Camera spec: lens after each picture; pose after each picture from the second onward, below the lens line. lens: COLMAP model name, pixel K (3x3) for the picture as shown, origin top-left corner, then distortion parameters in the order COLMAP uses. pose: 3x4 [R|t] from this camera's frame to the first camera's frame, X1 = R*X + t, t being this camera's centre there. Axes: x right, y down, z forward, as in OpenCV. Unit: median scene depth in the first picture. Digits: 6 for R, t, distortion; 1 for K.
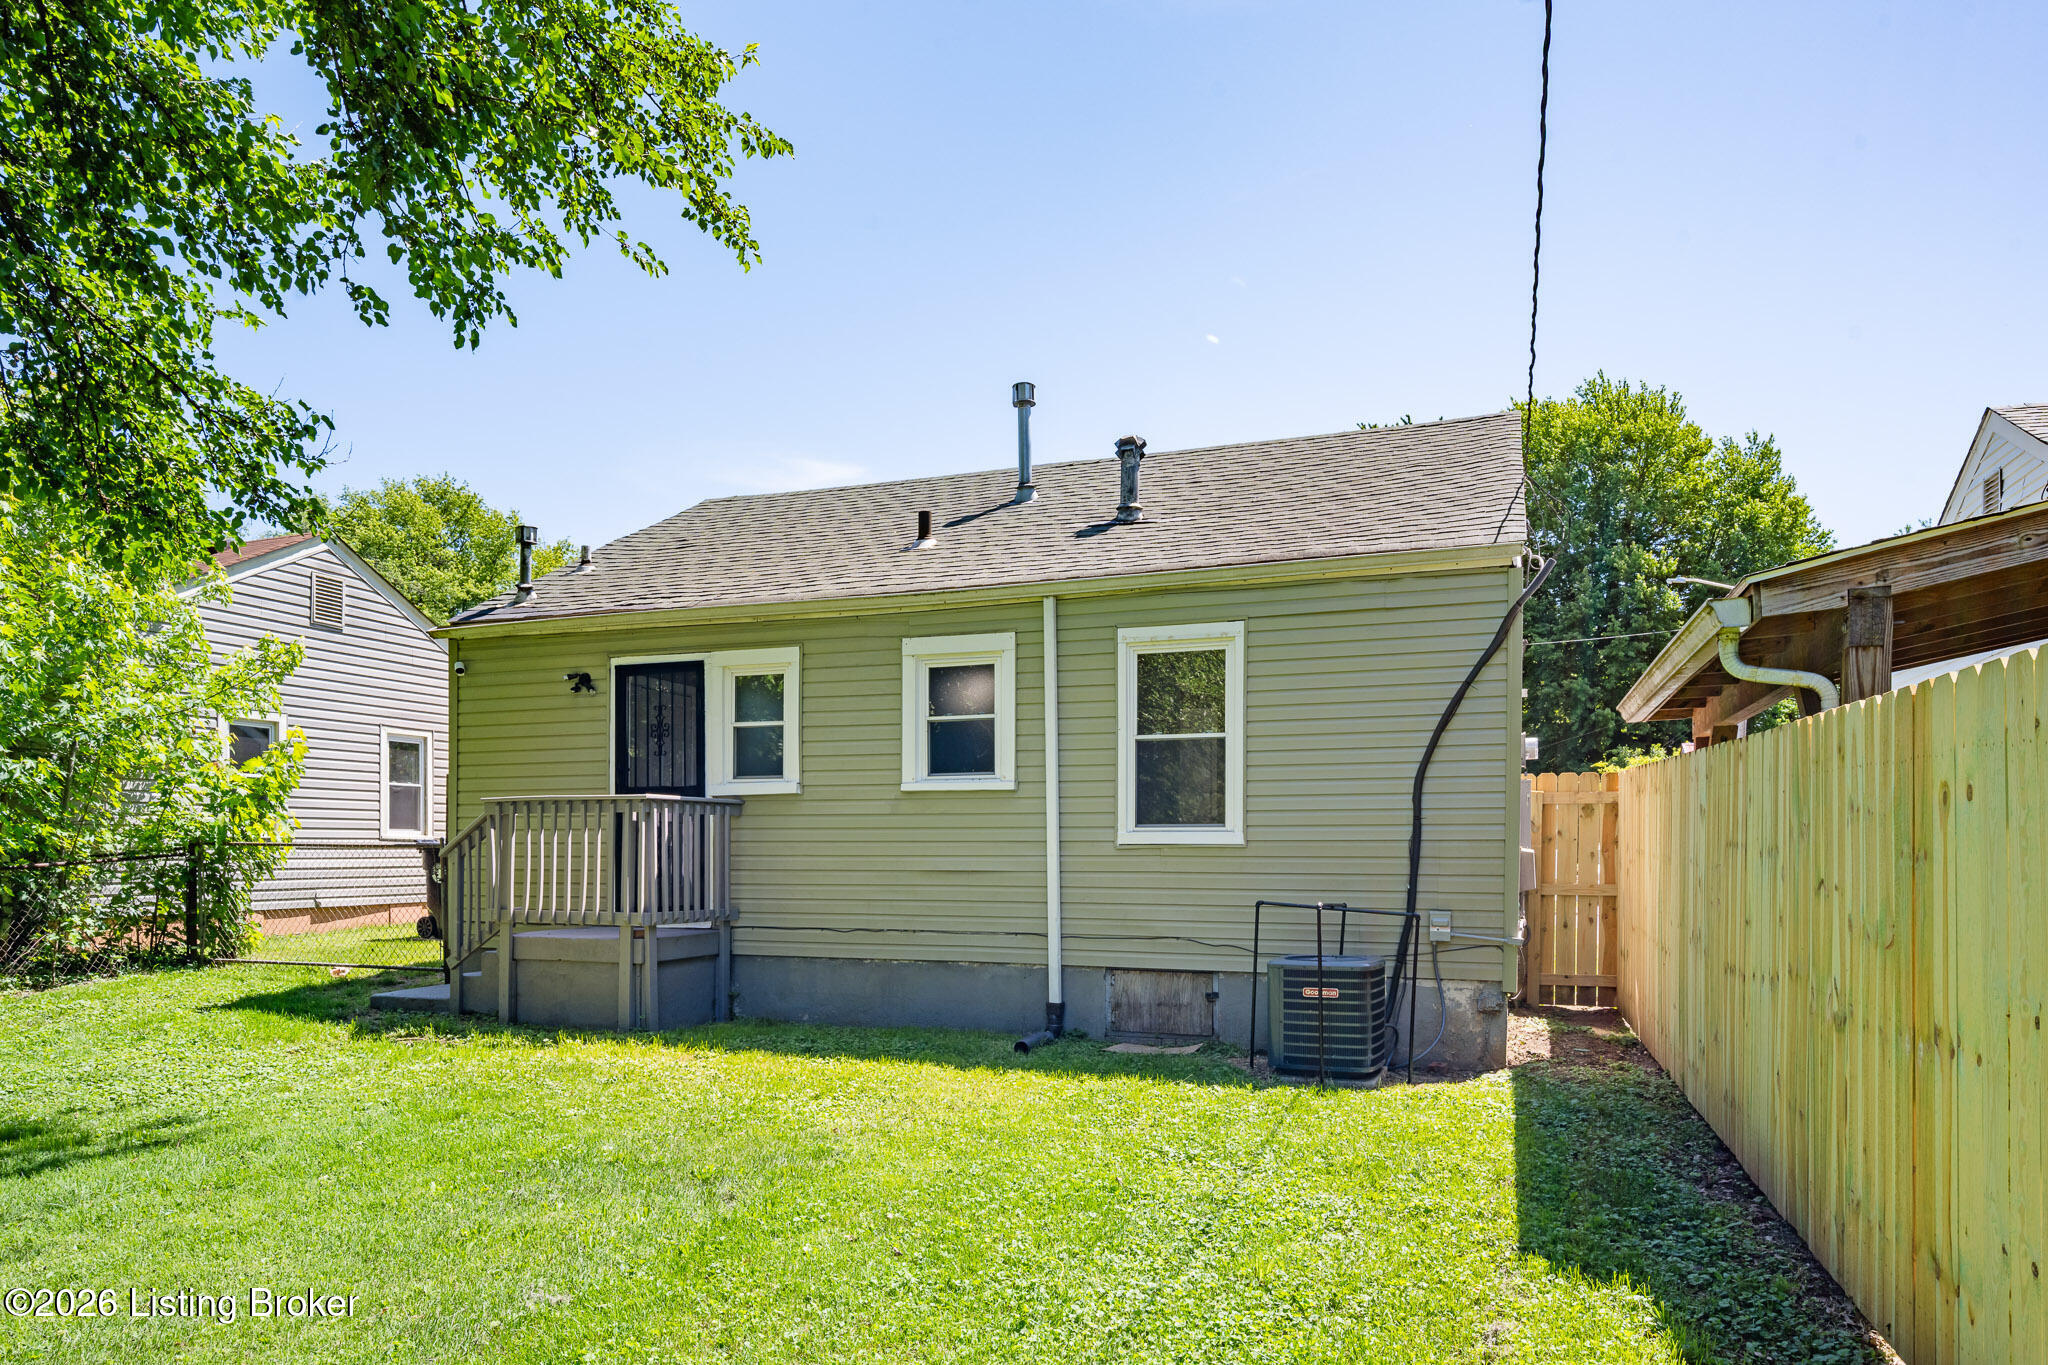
lens RADIAL K [[1436.1, 0, 969.7], [0, 1436.1, 804.6], [0, 0, 1]] dist [-0.055664, 0.096102]
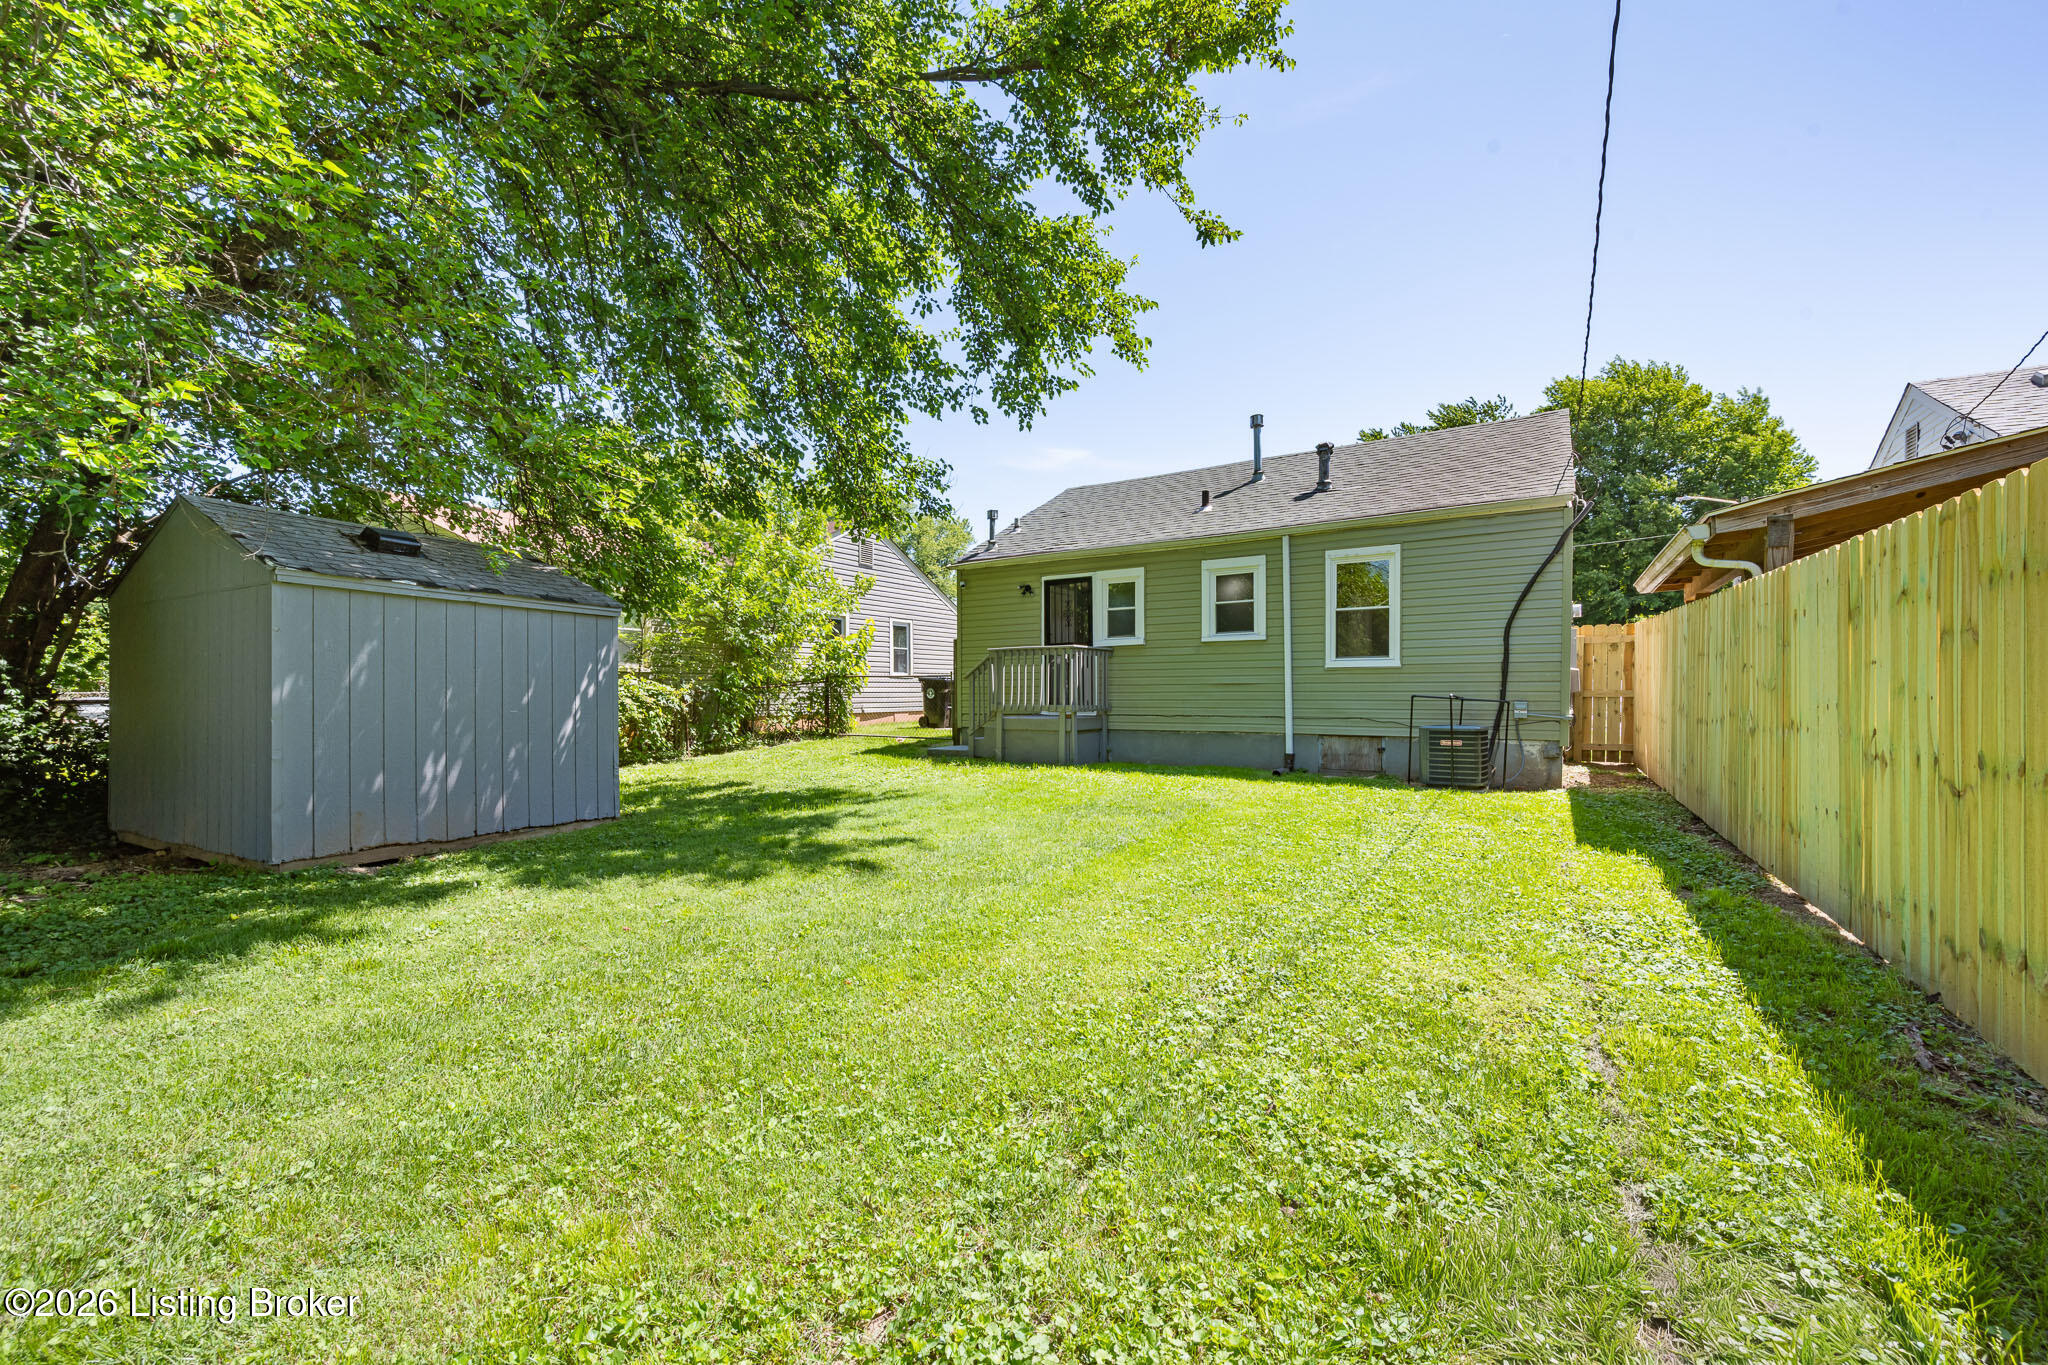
lens RADIAL K [[835.5, 0, 1016.8], [0, 835.5, 680.6], [0, 0, 1]] dist [0.000496, -0.000091]
pose [[0.977730, -0.007184, -0.209746, -0.059695], [0.012403, 0.999645, 0.023578, 0.013451], [0.209502, -0.025654, 0.977472, -0.136889]]
